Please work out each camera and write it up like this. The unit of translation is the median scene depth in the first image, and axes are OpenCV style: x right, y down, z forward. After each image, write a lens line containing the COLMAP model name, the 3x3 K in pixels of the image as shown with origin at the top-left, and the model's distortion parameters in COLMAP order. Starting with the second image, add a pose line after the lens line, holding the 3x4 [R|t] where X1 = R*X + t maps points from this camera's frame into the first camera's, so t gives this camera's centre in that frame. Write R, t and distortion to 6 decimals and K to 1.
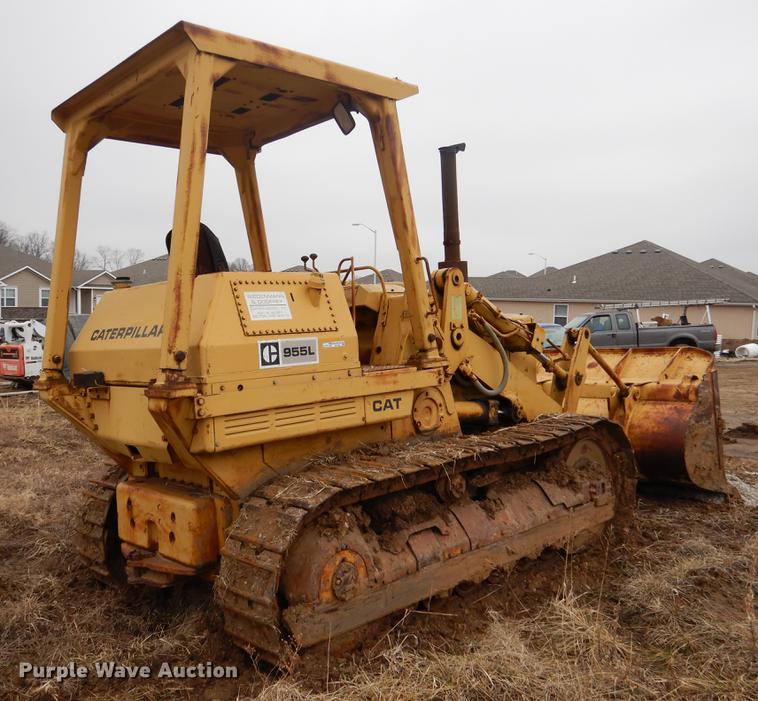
lens RADIAL K [[728.3, 0, 332.7], [0, 728.3, 352.0], [0, 0, 1]] dist [0.014127, 0.010474]
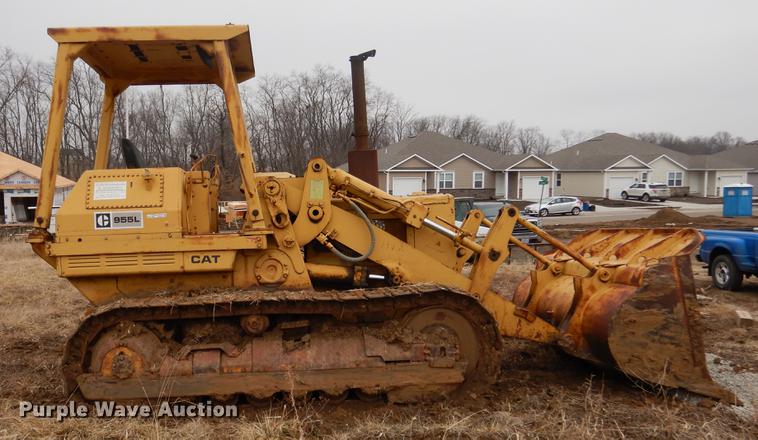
lens RADIAL K [[675.5, 0, 309.9], [0, 675.5, 239.9], [0, 0, 1]] dist [0.020187, 0.001076]
pose [[0.780645, 0.035578, -0.623961, 1.053759], [-0.025778, 0.999362, 0.024732, -0.003188], [0.624443, -0.003222, 0.781064, 0.100320]]
